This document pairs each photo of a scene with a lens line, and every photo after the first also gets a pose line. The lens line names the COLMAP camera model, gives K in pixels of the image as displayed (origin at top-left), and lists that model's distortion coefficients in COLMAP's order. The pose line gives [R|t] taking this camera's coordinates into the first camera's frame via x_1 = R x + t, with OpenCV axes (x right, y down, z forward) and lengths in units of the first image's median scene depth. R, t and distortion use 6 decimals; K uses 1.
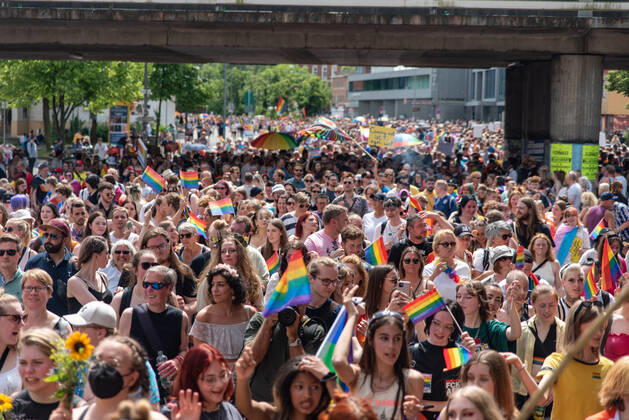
lens RADIAL K [[1223.1, 0, 315.3], [0, 1223.1, 233.7], [0, 0, 1]] dist [-0.038747, 0.036812]
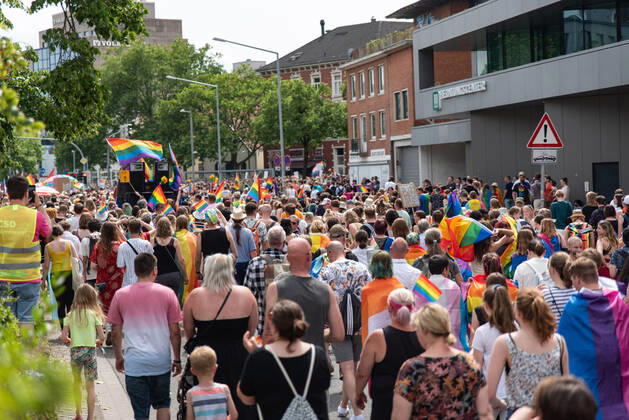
lens RADIAL K [[1223.1, 0, 315.3], [0, 1223.1, 233.7], [0, 0, 1]] dist [-0.038747, 0.036812]
pose [[0.998860, -0.047597, 0.003544, 0.008910], [0.047714, 0.997651, -0.049158, -0.296532], [-0.001196, 0.049271, 0.998785, 3.037894]]
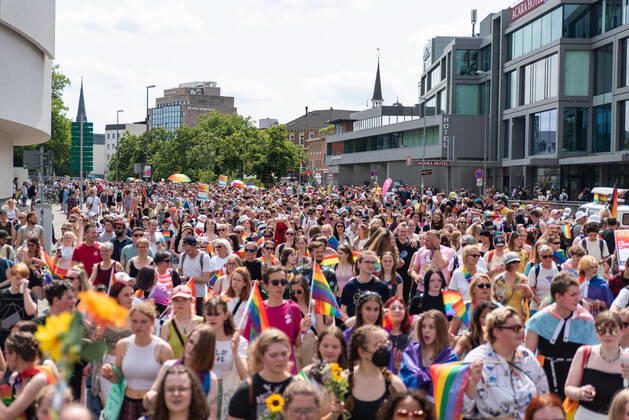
lens RADIAL K [[816.5, 0, 314.5], [0, 816.5, 210.0], [0, 0, 1]] dist [-0.029536, -0.015008]
pose [[0.999875, -0.006735, 0.014272, 0.043974], [0.007641, 0.997894, -0.064410, -0.172150], [-0.013808, 0.064511, 0.997821, 1.816141]]
